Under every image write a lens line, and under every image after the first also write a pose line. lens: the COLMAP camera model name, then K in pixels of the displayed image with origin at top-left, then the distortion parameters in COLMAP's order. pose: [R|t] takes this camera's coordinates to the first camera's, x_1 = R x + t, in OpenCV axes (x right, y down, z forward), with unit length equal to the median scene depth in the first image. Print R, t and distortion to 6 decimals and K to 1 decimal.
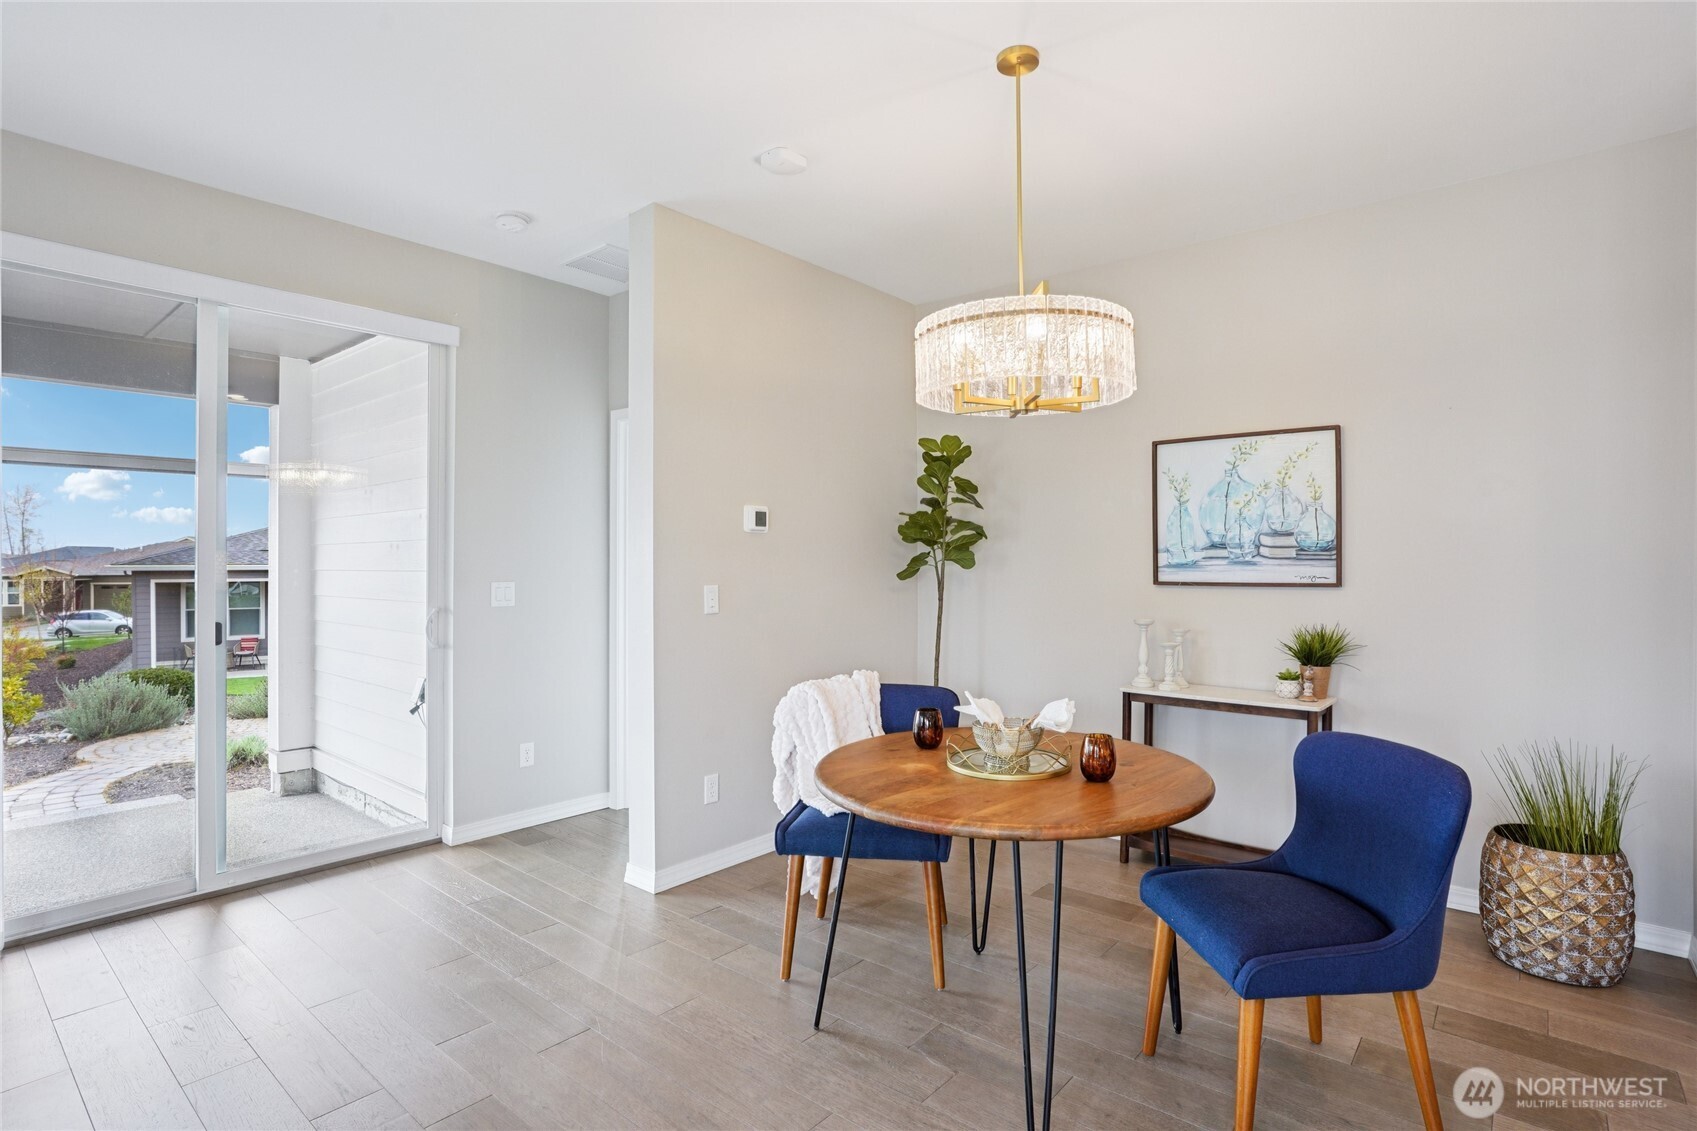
lens RADIAL K [[843.7, 0, 851.1], [0, 843.7, 557.4], [0, 0, 1]] dist [-0.046215, 0.014309]
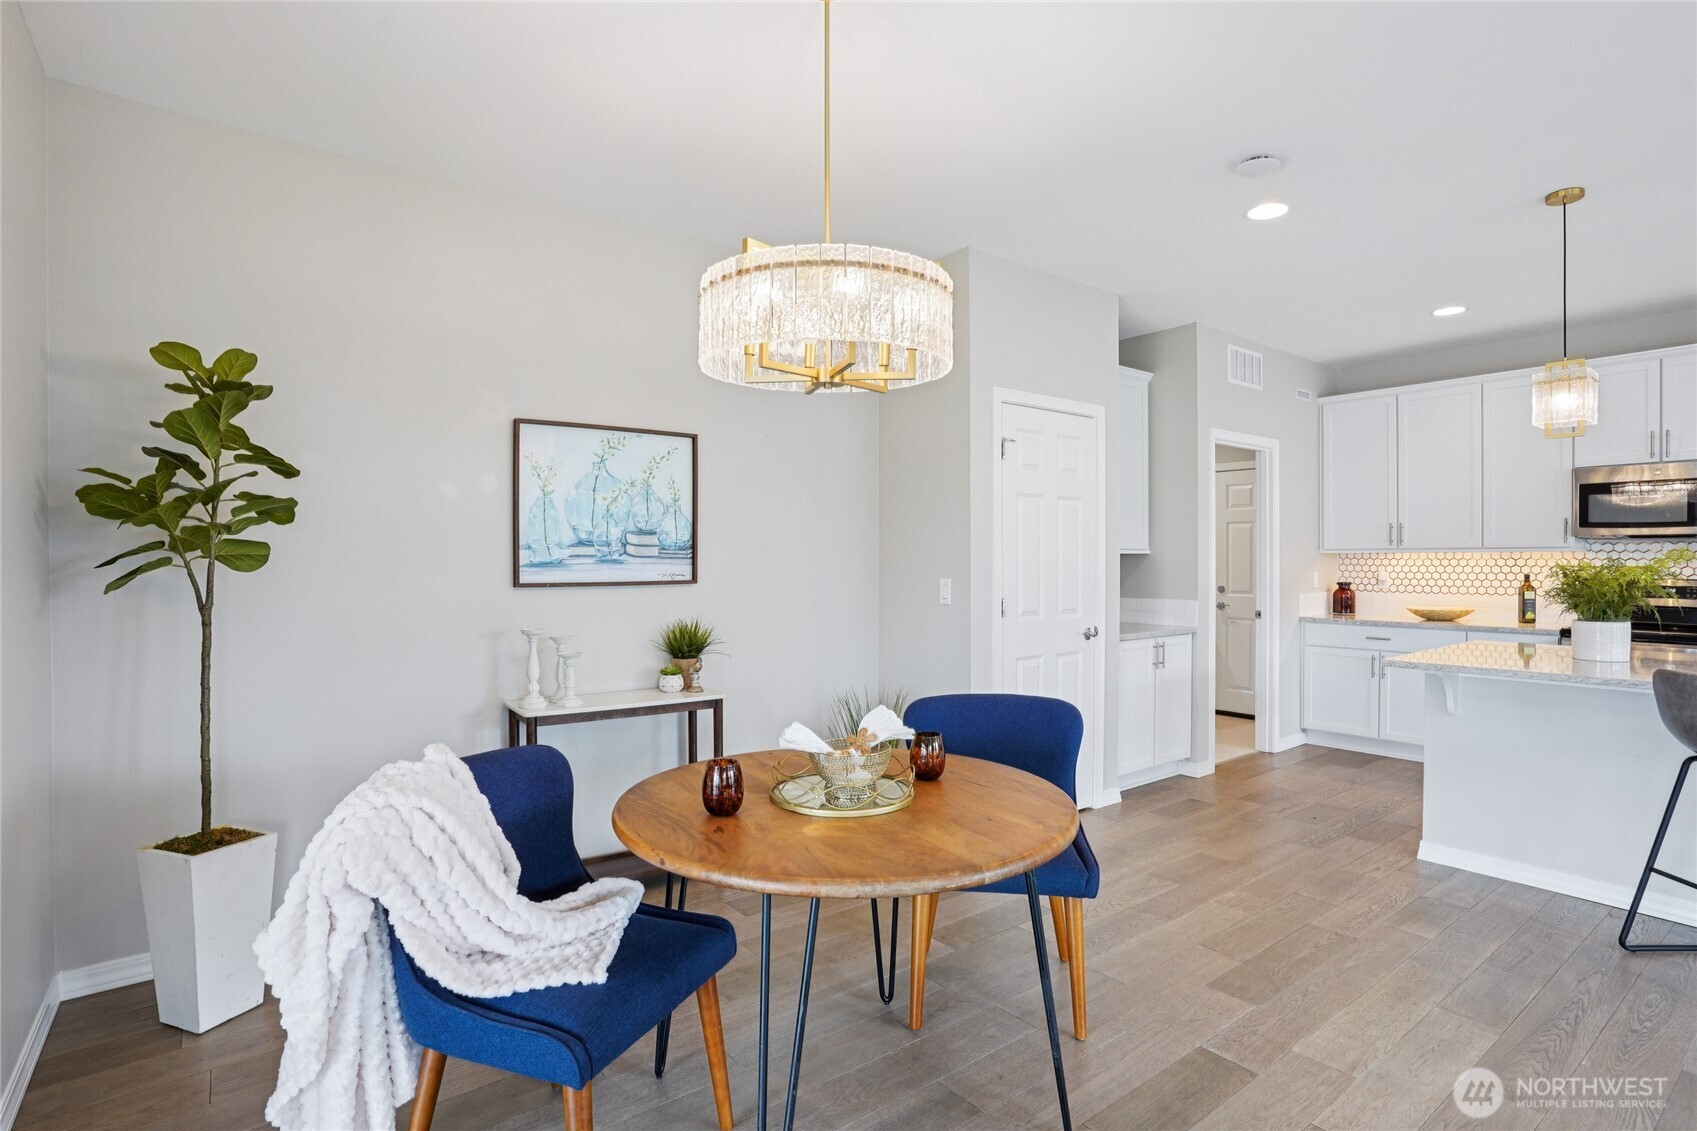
lens RADIAL K [[843.7, 0, 856.0], [0, 843.7, 560.0], [0, 0, 1]] dist [-0.046215, 0.014309]
pose [[0.231668, 0.001943, 0.972793, -0.410748], [-0.002362, 0.999996, -0.001434, 0.005663], [-0.972792, -0.001965, 0.231672, 0.506925]]
